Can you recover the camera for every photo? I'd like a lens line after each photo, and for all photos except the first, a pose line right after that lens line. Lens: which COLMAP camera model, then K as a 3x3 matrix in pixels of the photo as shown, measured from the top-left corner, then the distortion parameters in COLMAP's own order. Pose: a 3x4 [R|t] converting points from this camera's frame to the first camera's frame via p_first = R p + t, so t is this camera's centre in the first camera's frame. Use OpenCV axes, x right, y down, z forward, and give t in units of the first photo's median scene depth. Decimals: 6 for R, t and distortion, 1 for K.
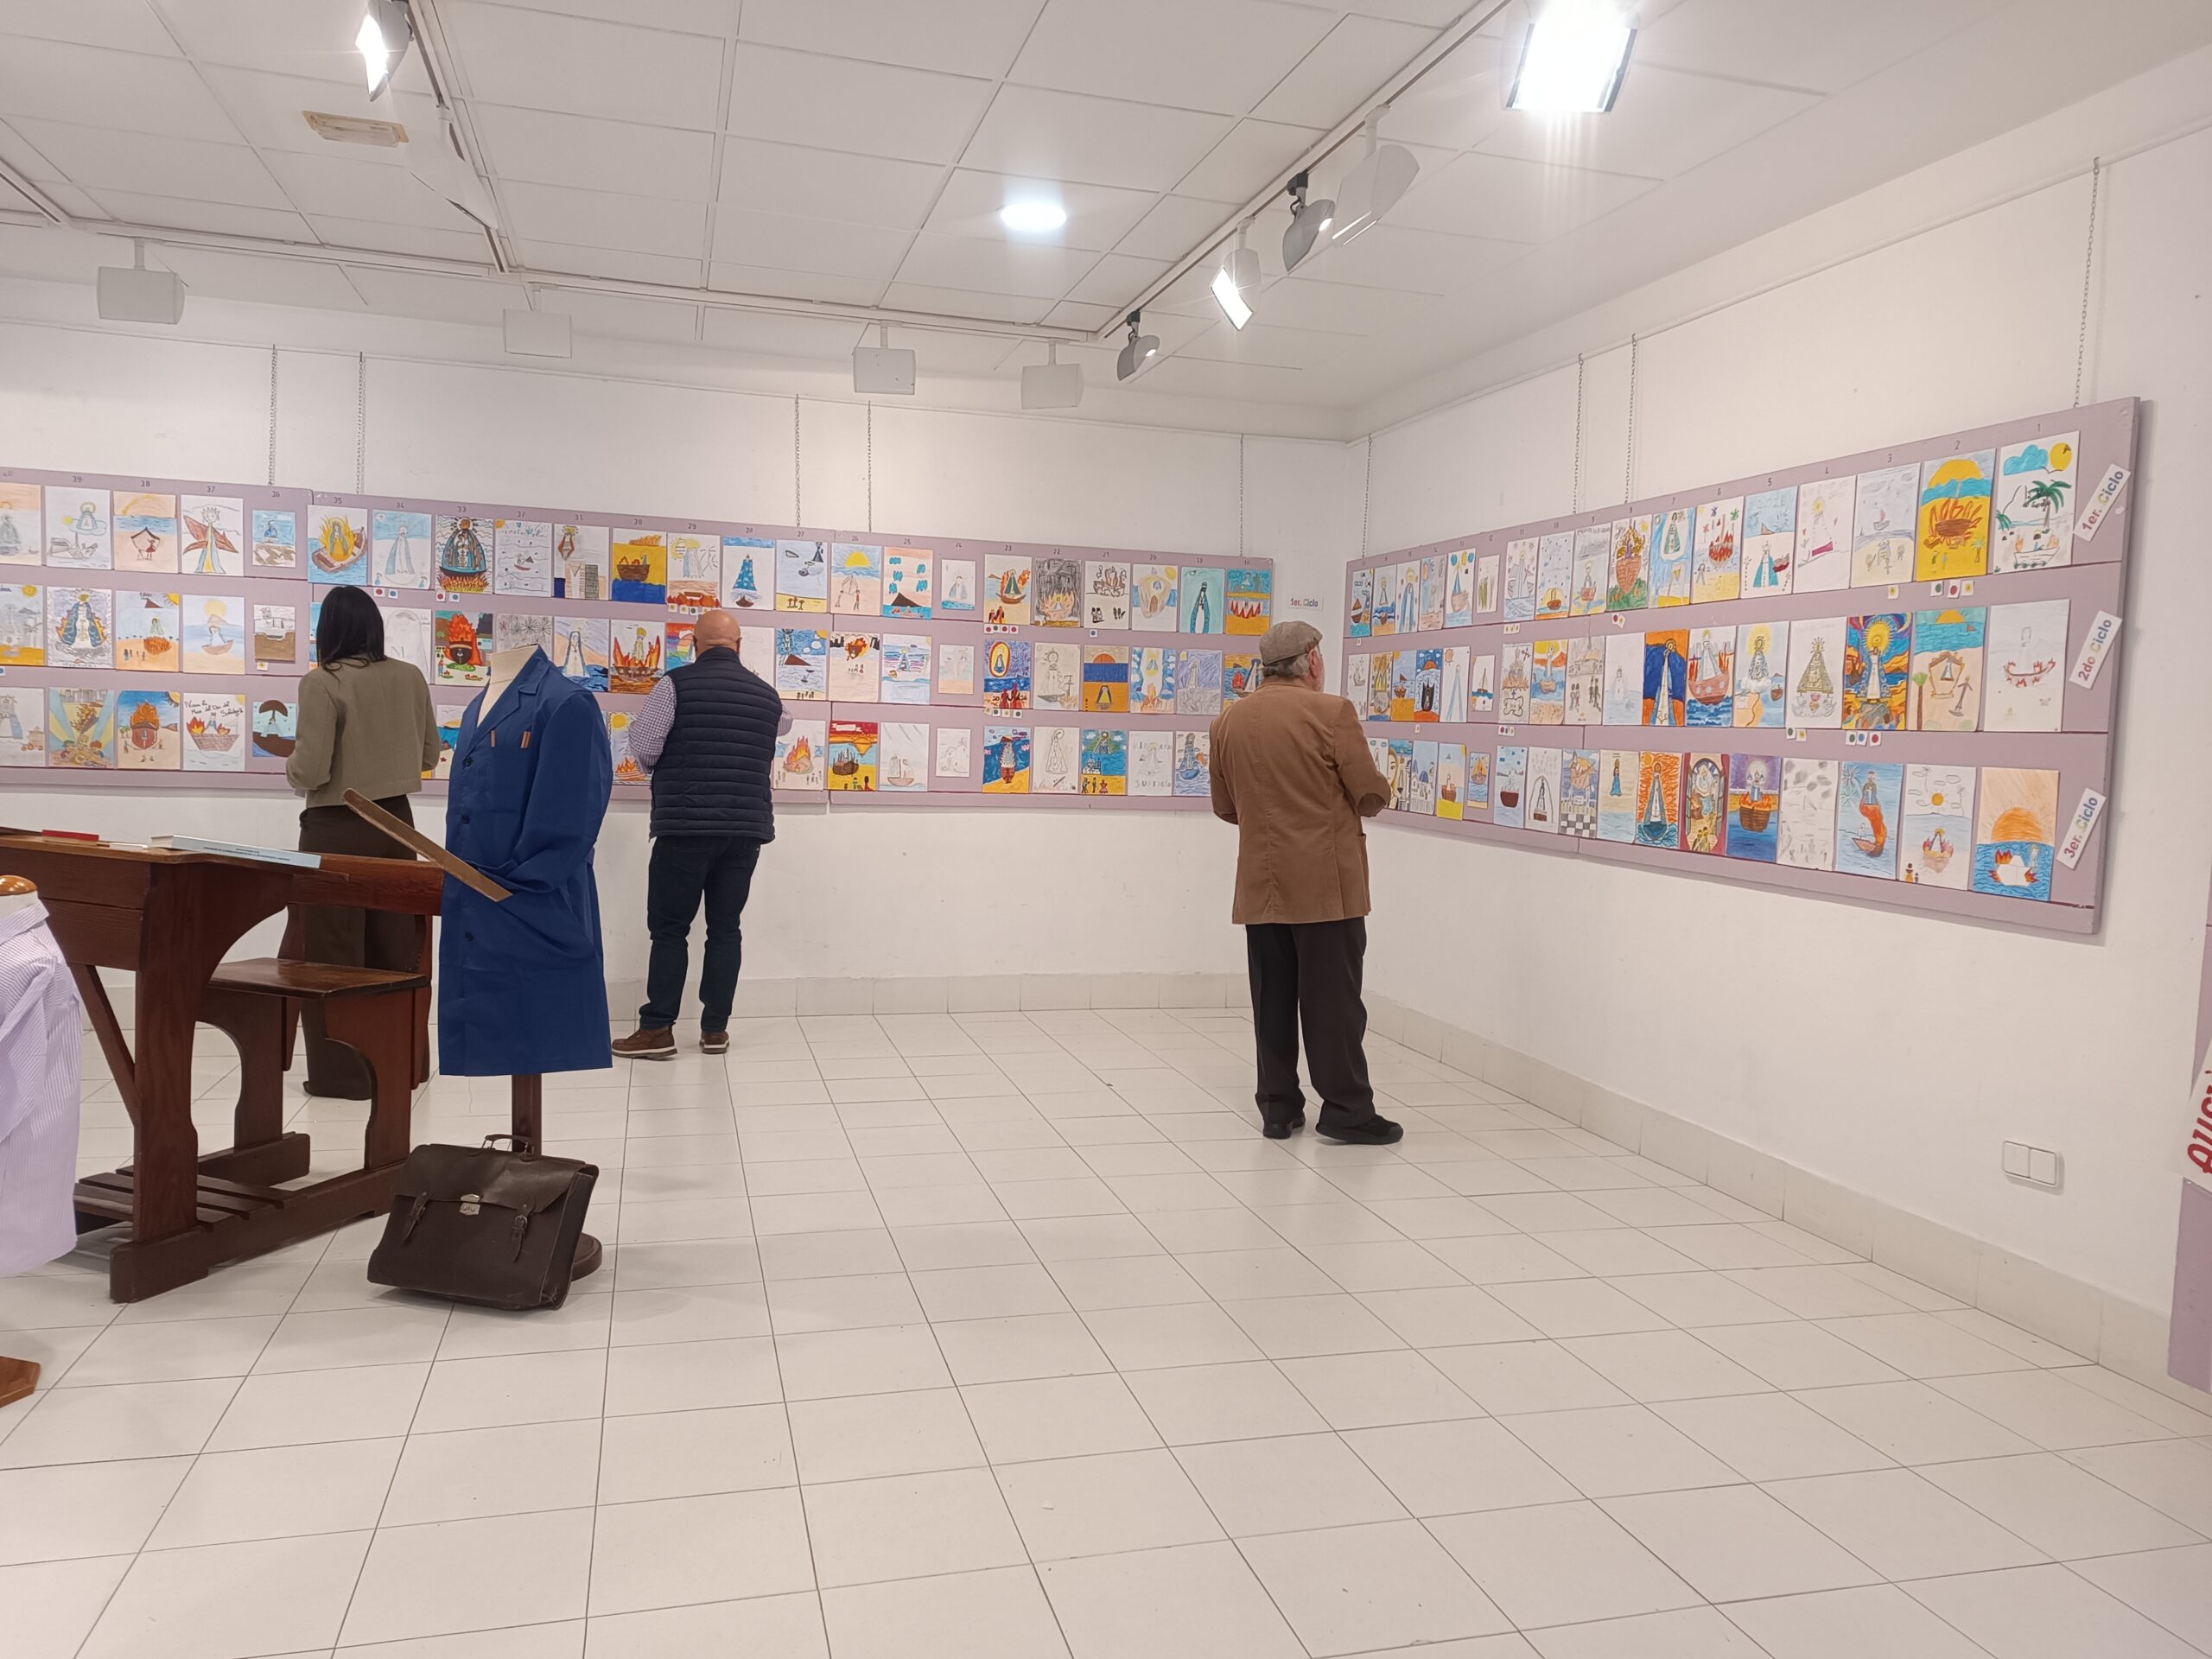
lens RADIAL K [[1568.3, 0, 1107.5], [0, 1568.3, 826.9], [0, 0, 1]] dist [0.050380, -0.047561]
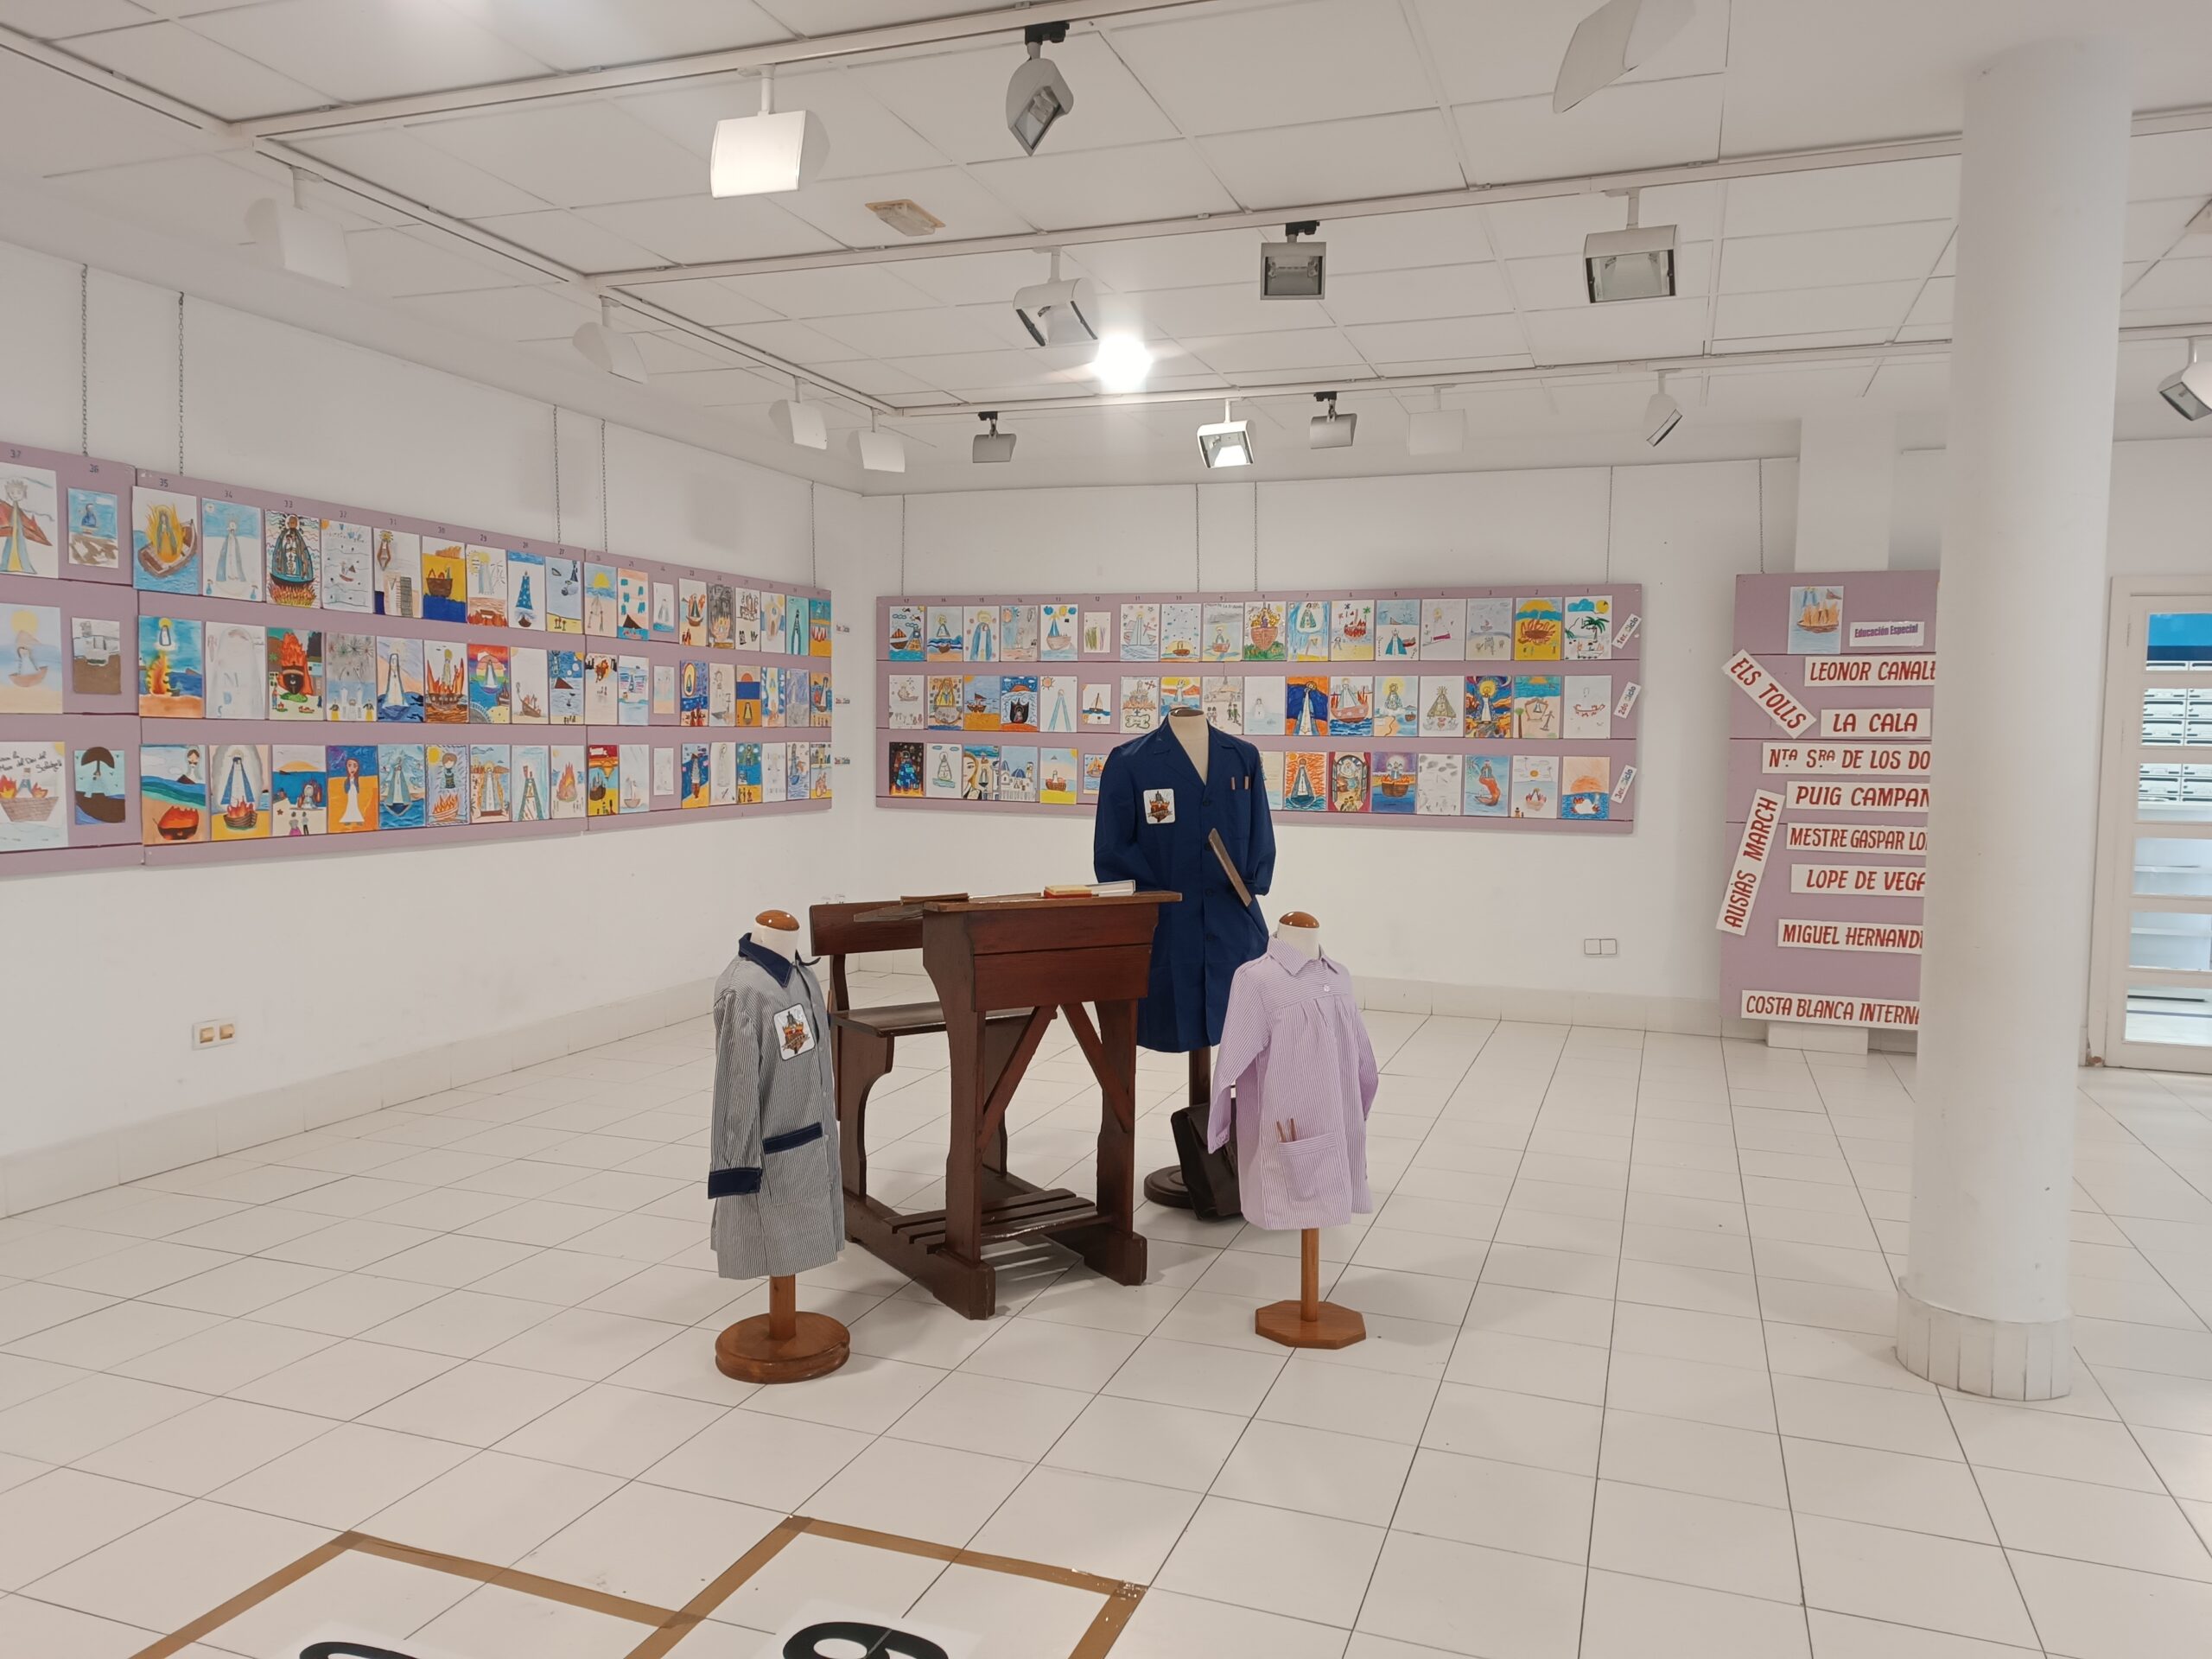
lens RADIAL K [[1568.3, 0, 1113.1], [0, 1568.3, 825.1], [0, 0, 1]] dist [0.050380, -0.047561]
pose [[0.579724, -0.076342, 0.811228, -0.990021], [0.060015, 0.996898, 0.050927, -0.061572], [-0.812600, 0.019162, 0.582507, 0.216820]]
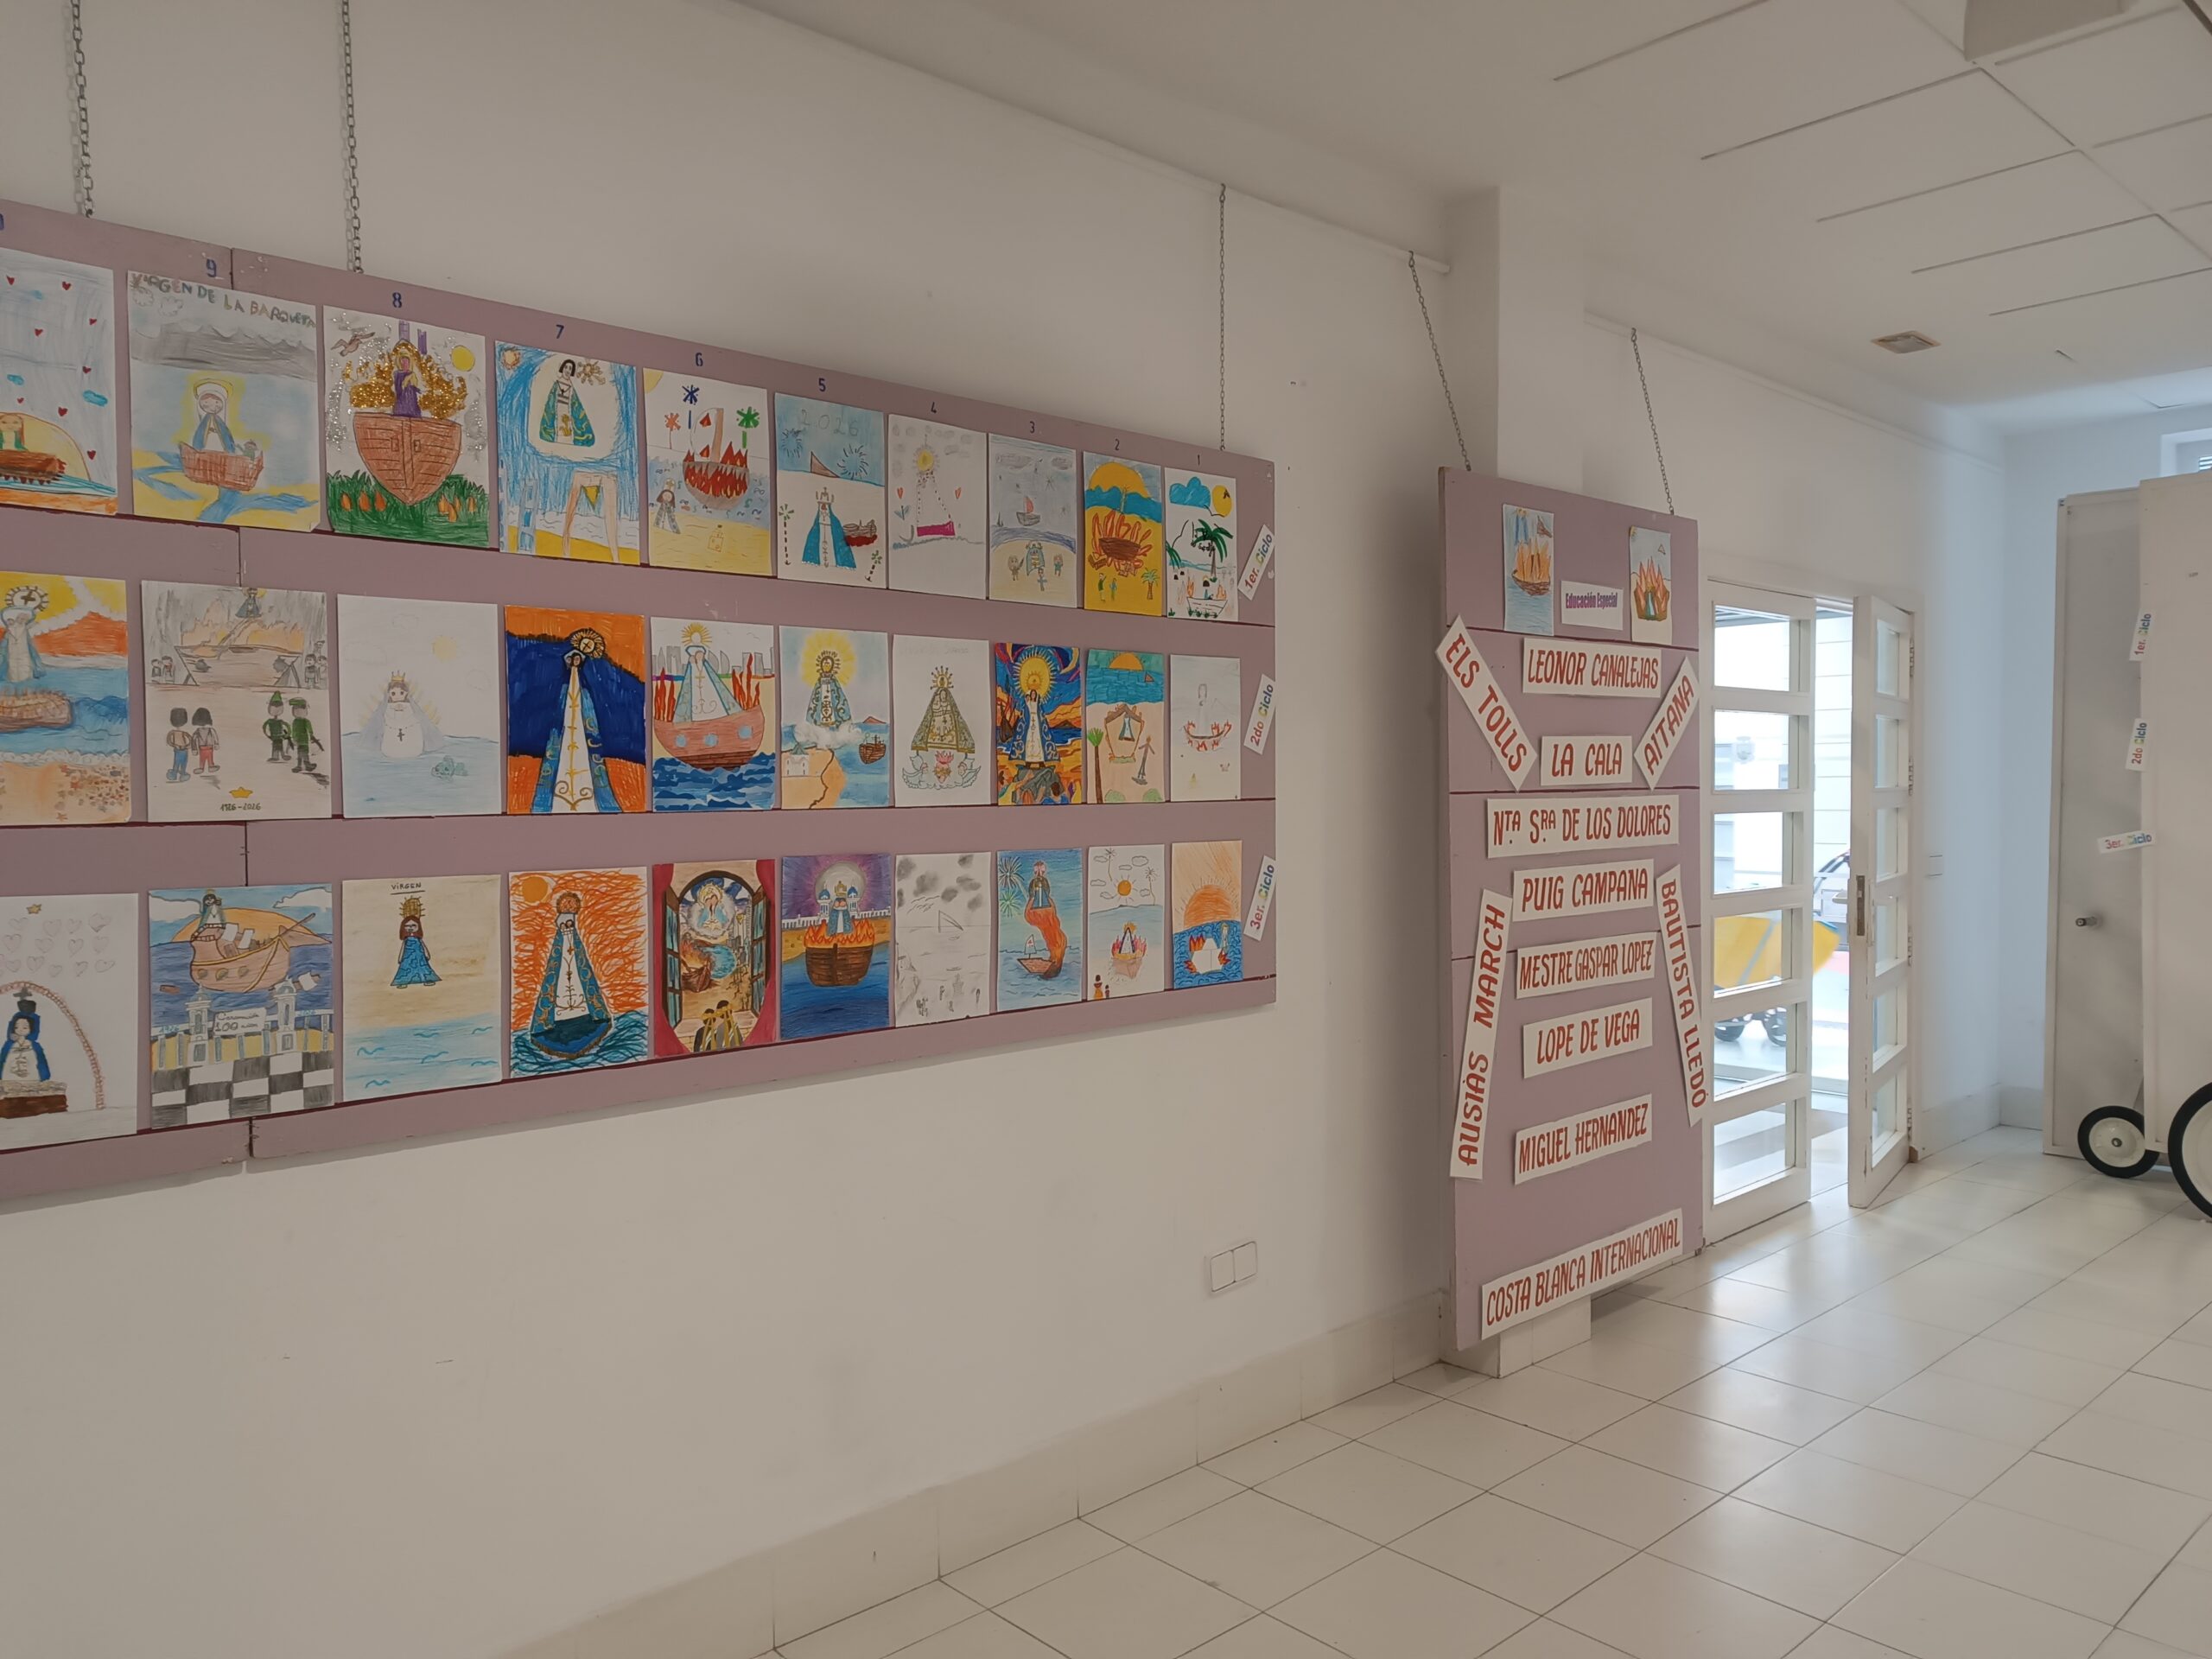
lens RADIAL K [[1568.3, 0, 1103.9], [0, 1568.3, 828.9], [0, 0, 1]] dist [0.050380, -0.047561]
pose [[-0.451198, -0.057285, 0.890584, -0.127441], [0.050657, 0.994685, 0.089645, -0.087145], [-0.890985, 0.085562, -0.445898, 0.997365]]
